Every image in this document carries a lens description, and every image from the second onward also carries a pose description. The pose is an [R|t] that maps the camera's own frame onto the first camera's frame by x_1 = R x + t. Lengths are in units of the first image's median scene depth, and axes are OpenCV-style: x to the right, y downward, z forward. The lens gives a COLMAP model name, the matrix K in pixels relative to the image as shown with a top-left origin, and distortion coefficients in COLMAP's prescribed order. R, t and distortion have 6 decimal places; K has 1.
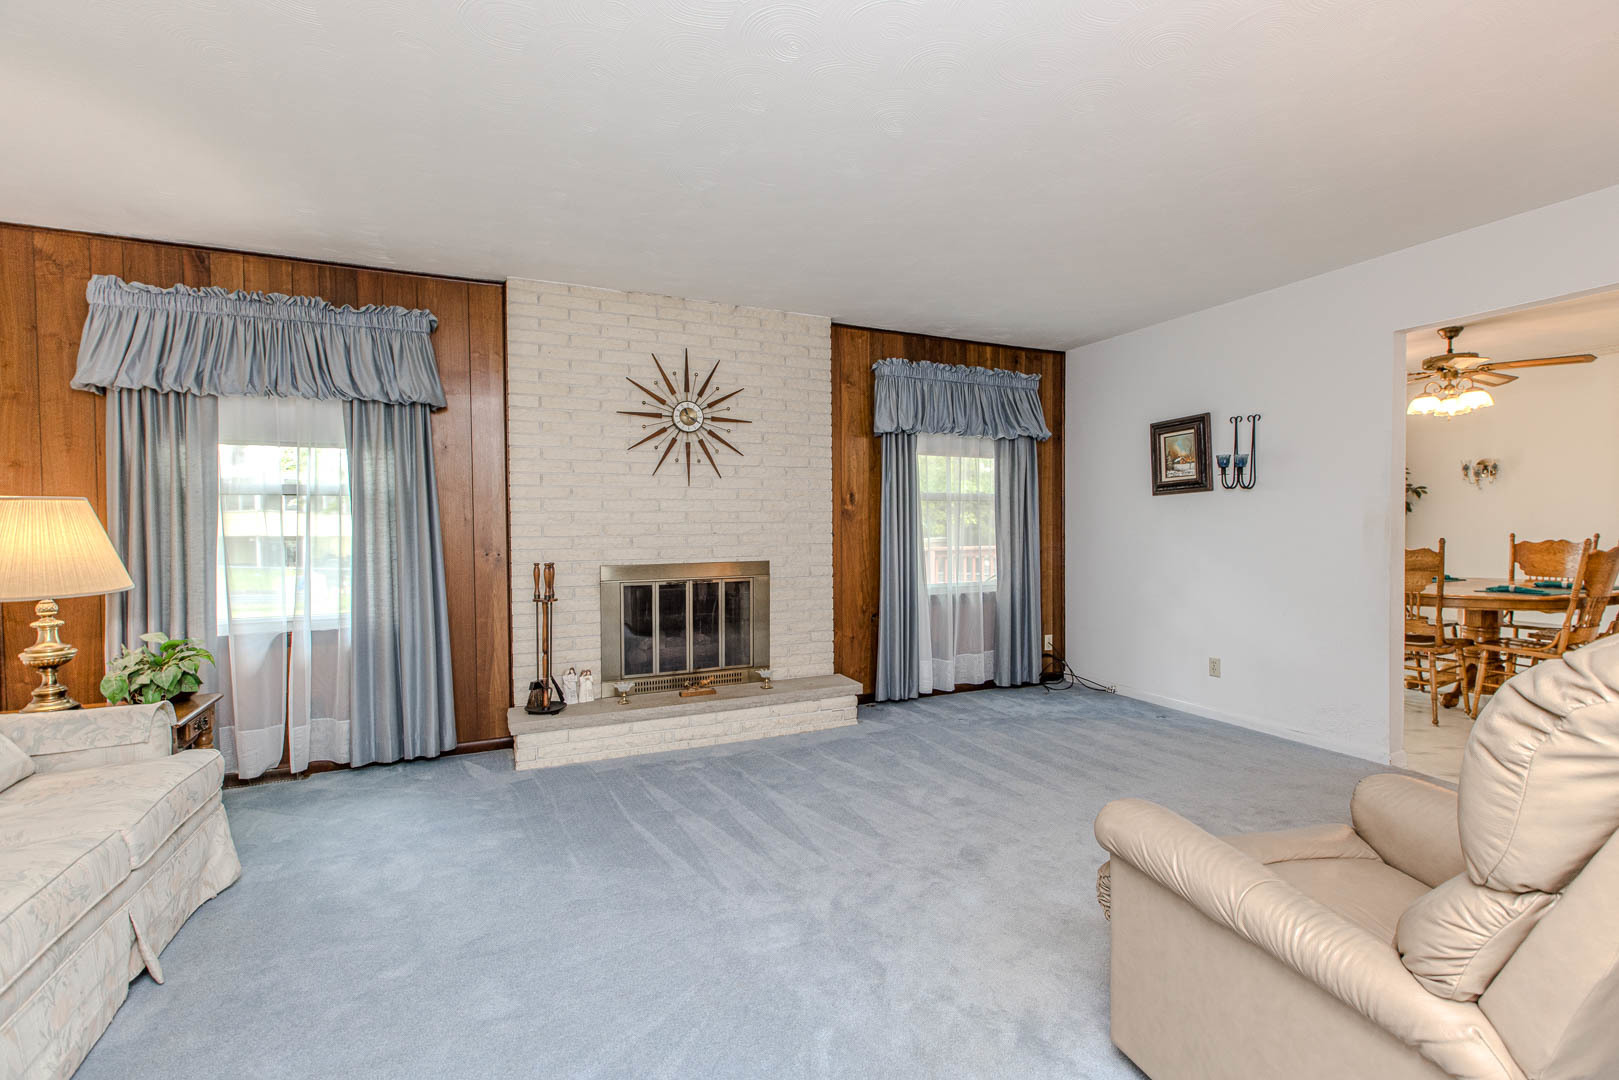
lens RADIAL K [[719.6, 0, 809.4], [0, 719.6, 541.7], [0, 0, 1]] dist [0.000034, 0.000381]
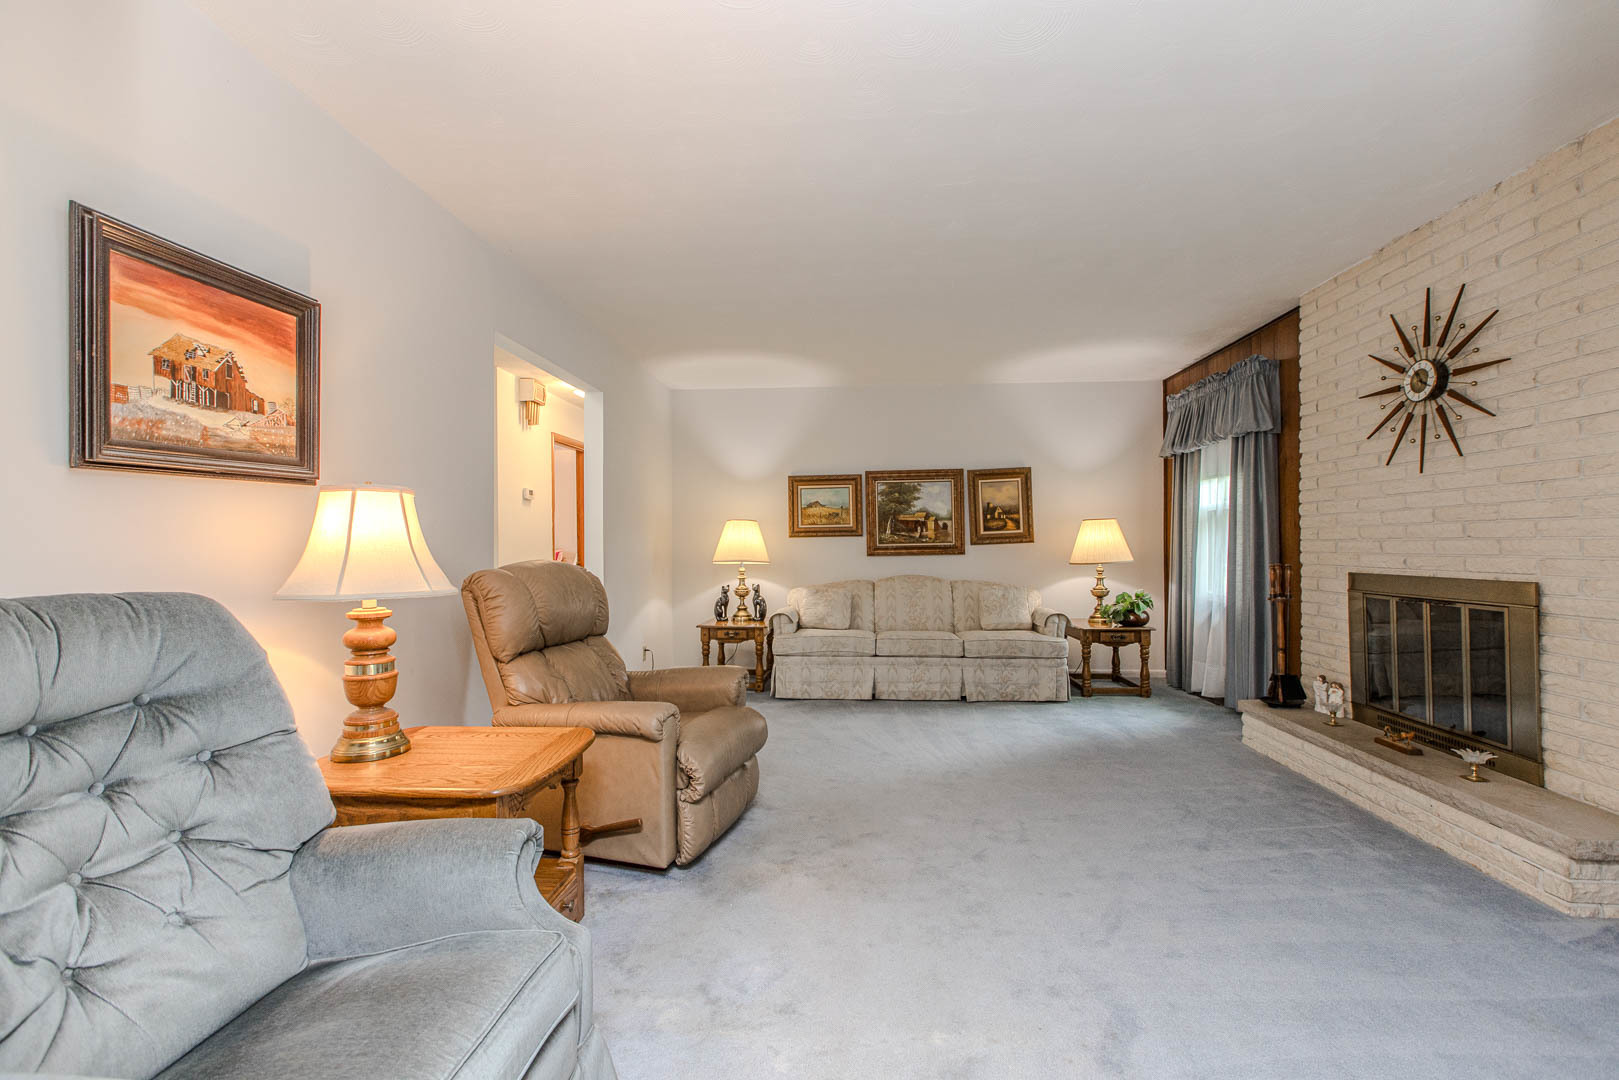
lens RADIAL K [[719.6, 0, 807.5], [0, 719.6, 541.6], [0, 0, 1]] dist [0.000034, 0.000381]
pose [[-0.490828, 0.007728, -0.871222, 0.789776], [-0.007466, 0.999887, 0.013075, -0.011378], [0.871224, 0.012922, -0.490715, 0.804366]]
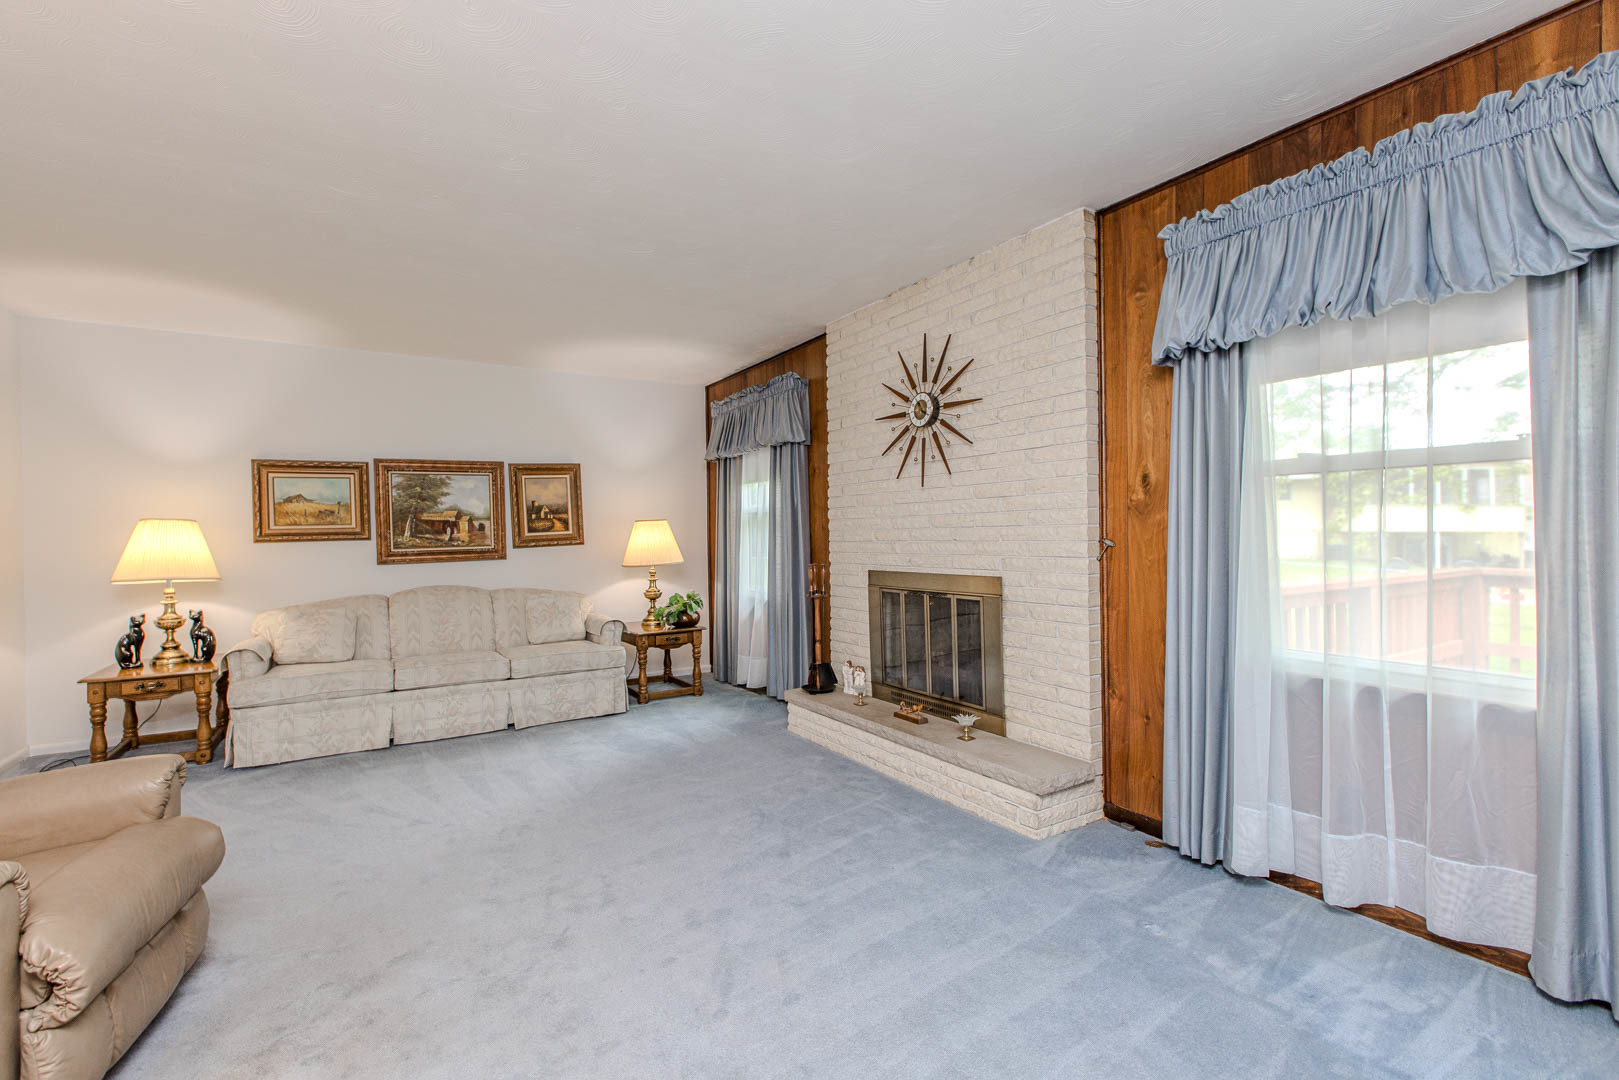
lens RADIAL K [[719.6, 0, 807.7], [0, 719.6, 538.3], [0, 0, 1]] dist [0.000034, 0.000381]
pose [[0.121887, 0.012058, -0.992471, 0.698582], [-0.003454, 0.999925, 0.011724, -0.023336], [0.992538, 0.001999, 0.121920, 0.741908]]
